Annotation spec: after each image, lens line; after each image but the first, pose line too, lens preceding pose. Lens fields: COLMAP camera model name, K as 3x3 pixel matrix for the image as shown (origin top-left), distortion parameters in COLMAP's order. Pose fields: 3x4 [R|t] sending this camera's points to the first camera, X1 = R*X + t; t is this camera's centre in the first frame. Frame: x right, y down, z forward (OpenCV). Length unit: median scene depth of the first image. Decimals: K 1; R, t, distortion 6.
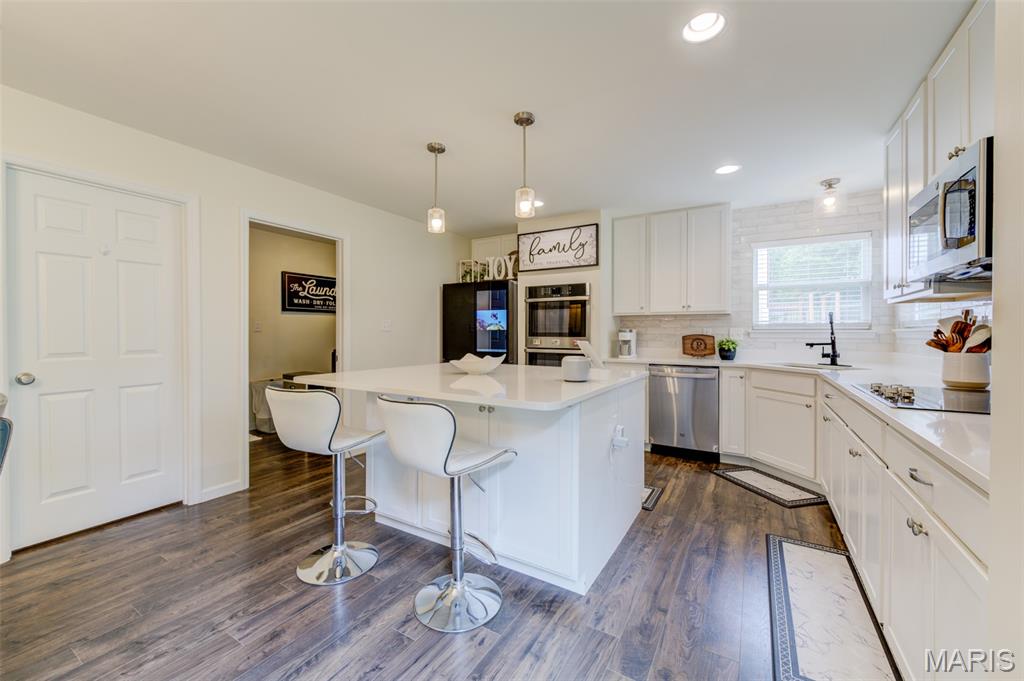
lens RADIAL K [[402.1, 0, 510.5], [0, 402.1, 337.2], [0, 0, 1]] dist [0.003005, -0.000639]
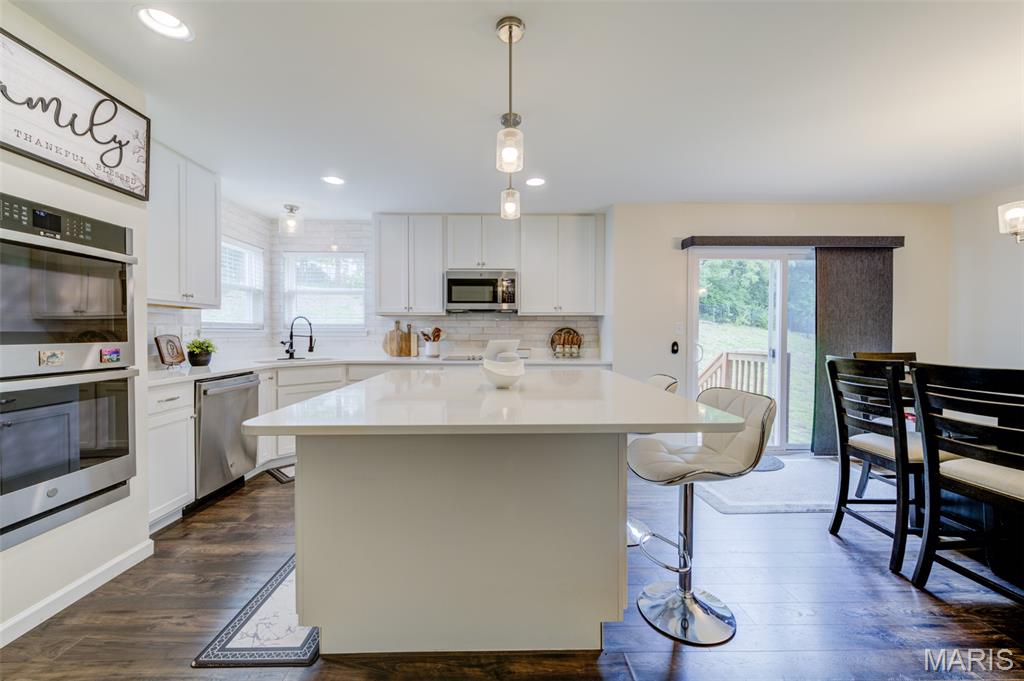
lens RADIAL K [[400.1, 0, 513.9], [0, 400.1, 340.1], [0, 0, 1]] dist [0.003855, -0.000602]
pose [[-0.543297, -0.017511, 0.839358, -0.471102], [0.004876, 0.999700, 0.024012, -0.010954], [-0.839527, 0.017139, -0.543048, 0.890515]]
